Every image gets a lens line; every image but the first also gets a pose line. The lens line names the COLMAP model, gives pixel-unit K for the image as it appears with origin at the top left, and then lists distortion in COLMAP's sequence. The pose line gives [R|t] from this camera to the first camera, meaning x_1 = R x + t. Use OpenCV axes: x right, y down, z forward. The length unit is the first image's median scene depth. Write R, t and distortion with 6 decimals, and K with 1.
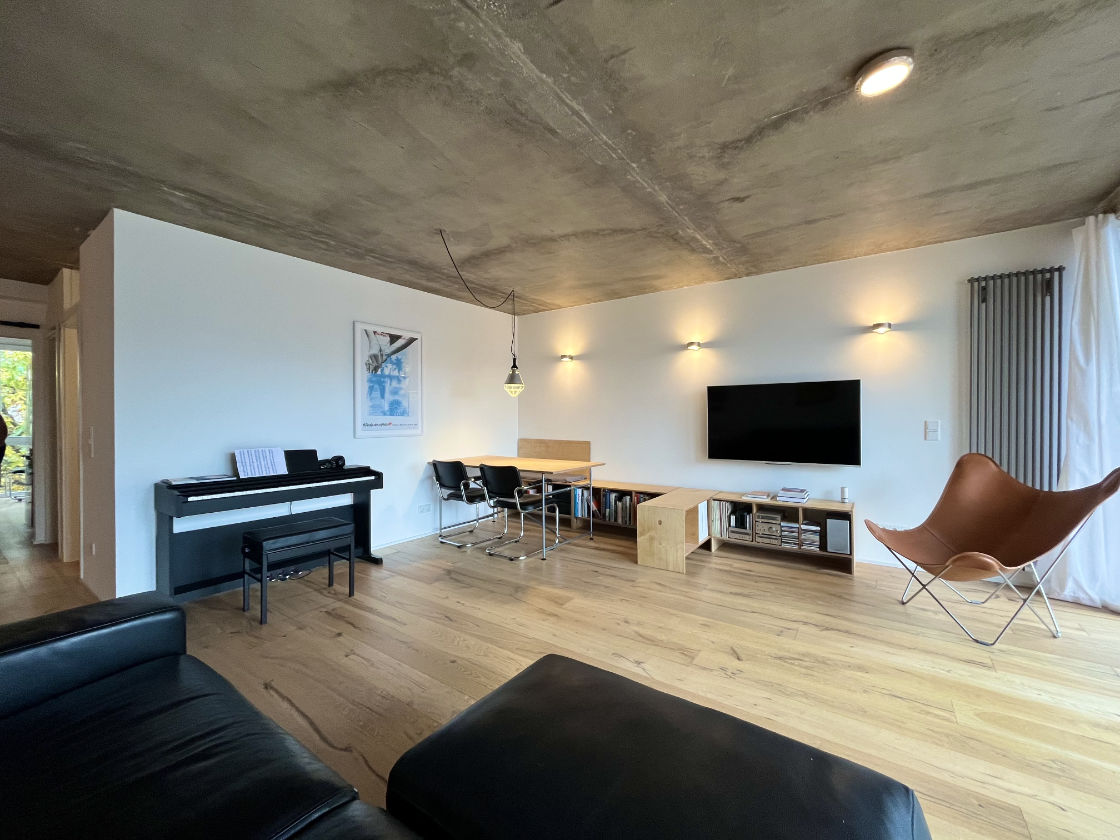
lens RADIAL K [[450.2, 0, 586.1], [0, 450.2, 421.3], [0, 0, 1]] dist [-0.001255, -0.001122]
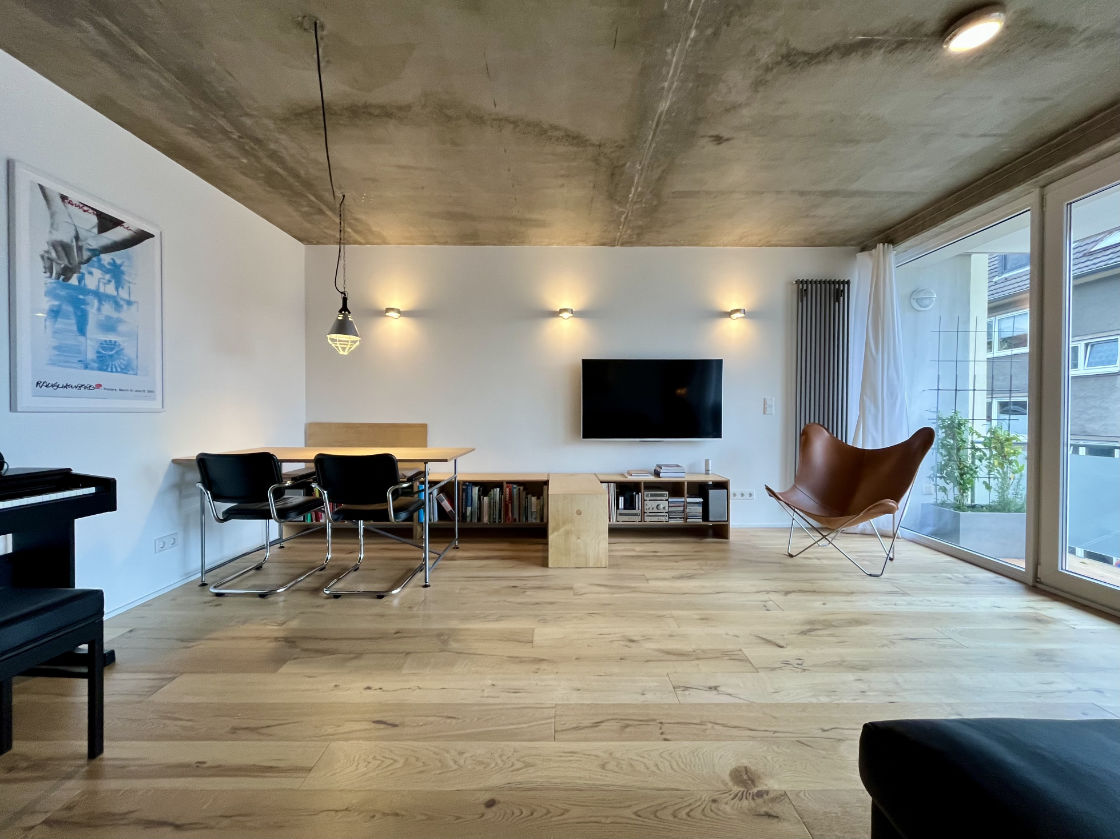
lens RADIAL K [[450.2, 0, 560.5], [0, 450.2, 420.8], [0, 0, 1]] dist [-0.001255, -0.001122]
pose [[0.830162, -0.004917, 0.557500, -0.314050], [0.001409, 0.999976, 0.006722, 0.046764], [-0.557520, -0.004795, 0.830150, 0.310004]]
